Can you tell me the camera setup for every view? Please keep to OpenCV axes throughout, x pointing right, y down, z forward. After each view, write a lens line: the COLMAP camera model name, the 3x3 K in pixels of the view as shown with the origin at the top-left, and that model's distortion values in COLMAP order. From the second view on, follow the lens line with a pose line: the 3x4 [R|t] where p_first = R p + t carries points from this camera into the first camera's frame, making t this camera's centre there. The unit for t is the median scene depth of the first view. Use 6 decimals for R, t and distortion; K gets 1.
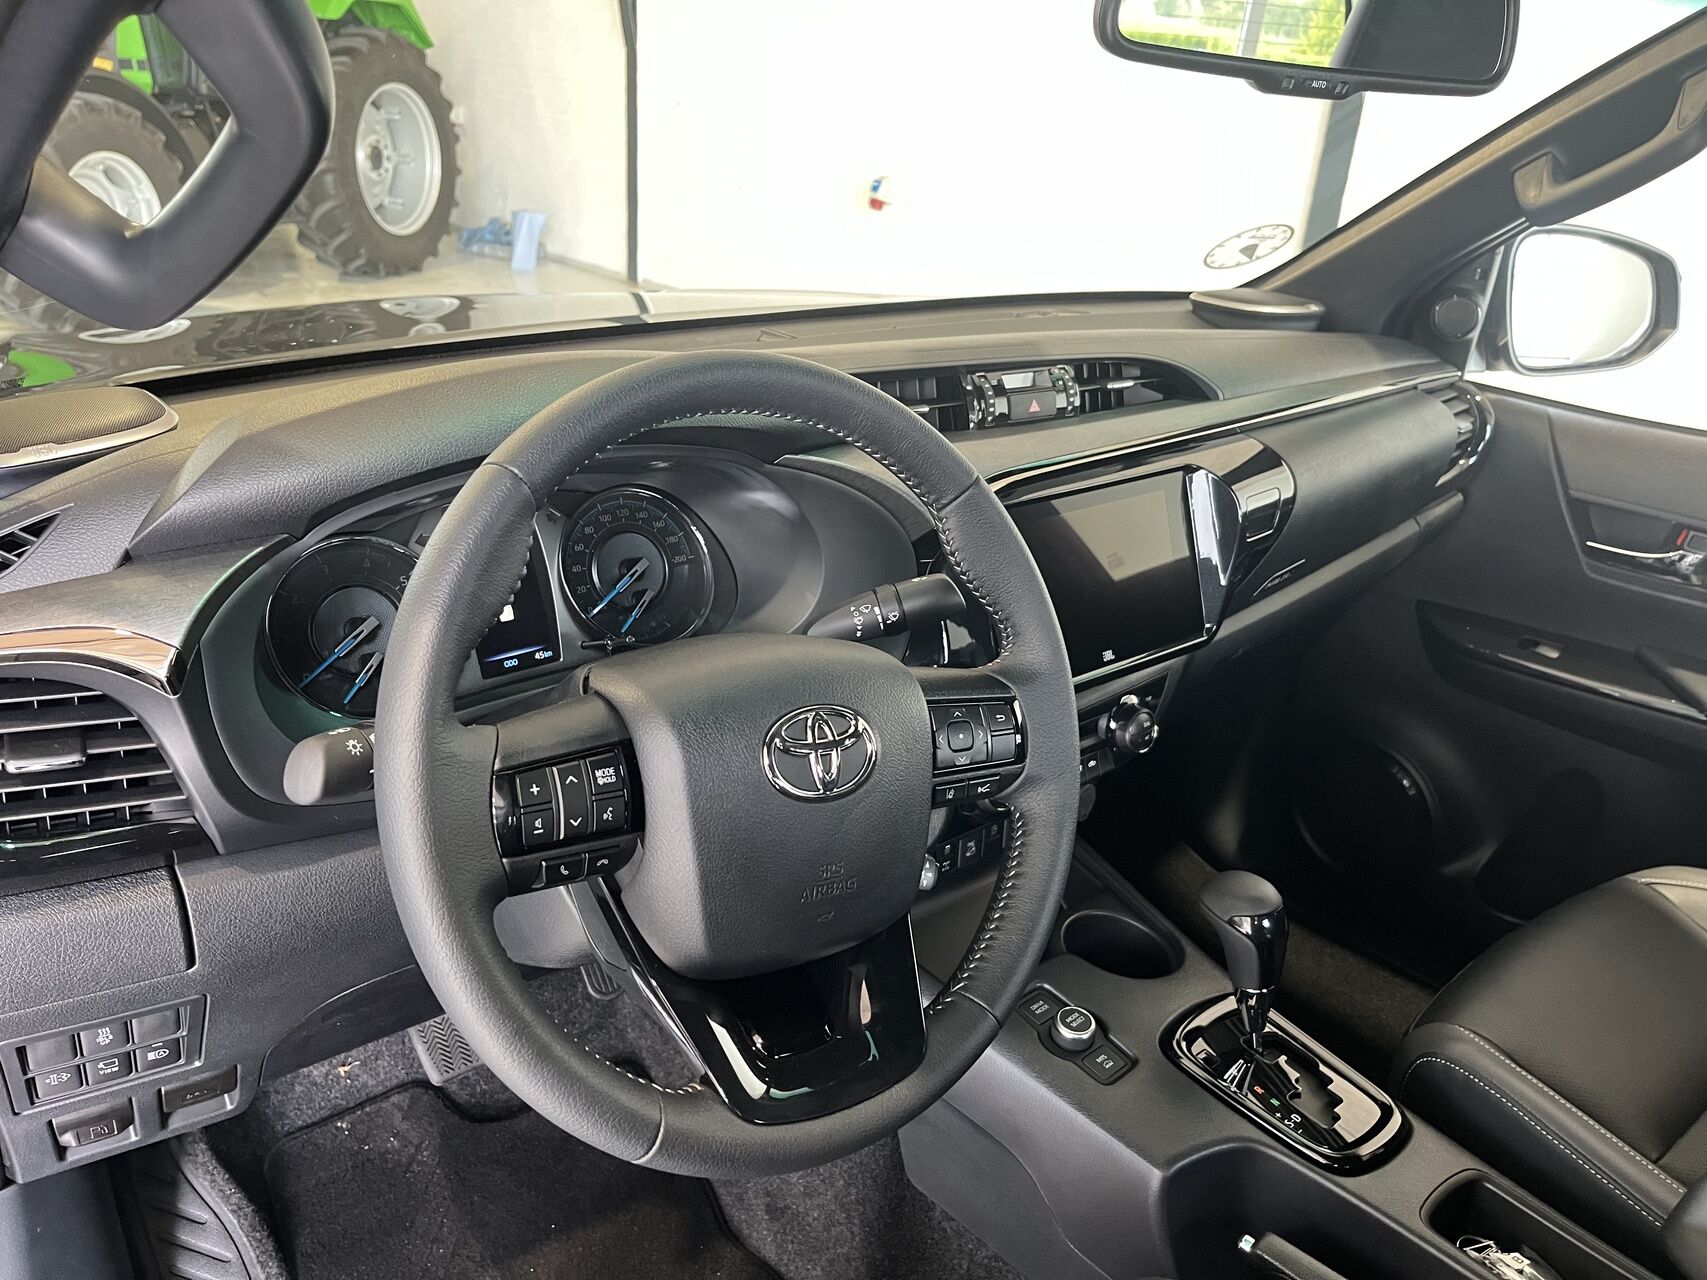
lens RADIAL K [[1238.1, 0, 853.5], [0, 1238.1, 640.0], [0, 0, 1]] dist [0.011624, -0.000244]
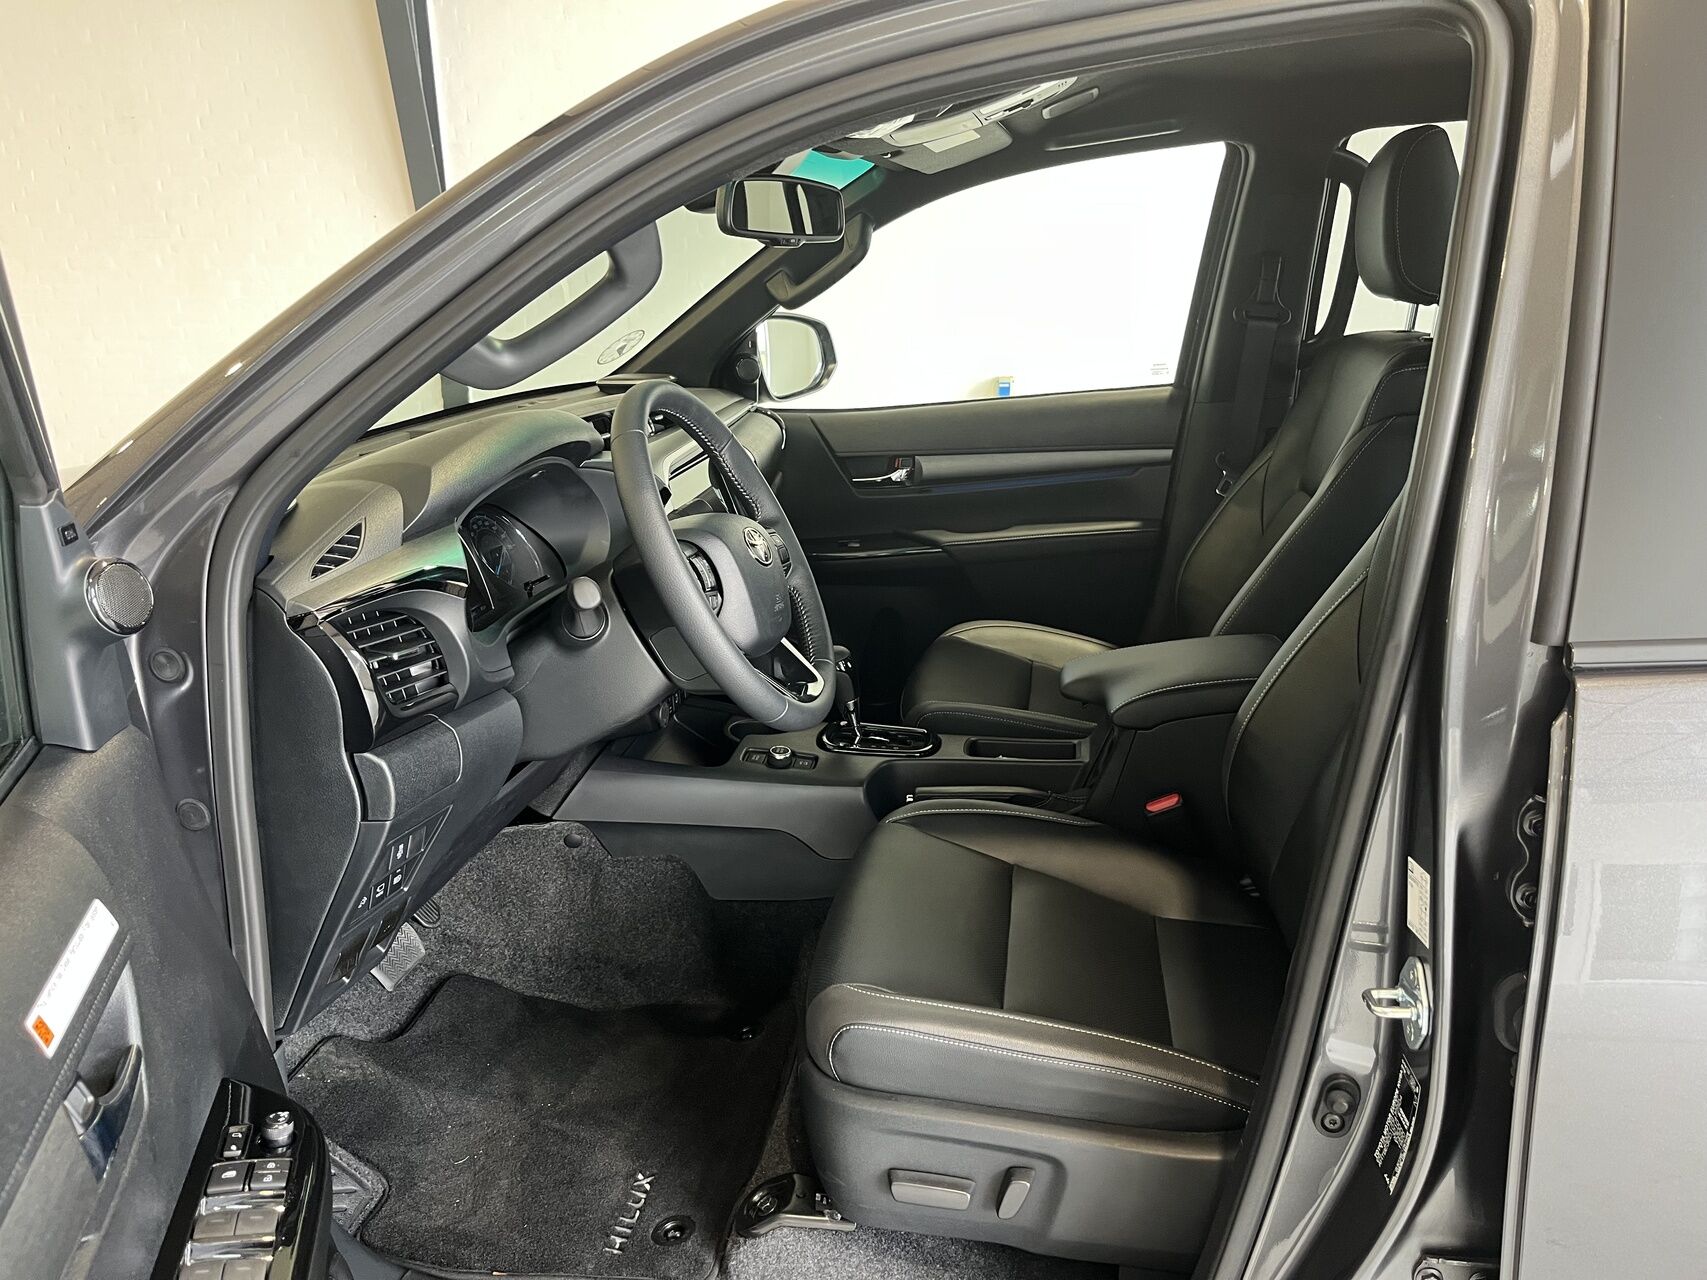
lens RADIAL K [[1238.1, 0, 853.5], [0, 1238.1, 640.0], [0, 0, 1]] dist [0.011624, -0.000244]
pose [[0.754002, -0.273270, 0.597330, -0.515499], [0.334020, 0.942517, 0.009560, 0.119205], [-0.565607, 0.192312, 0.801938, -0.362403]]
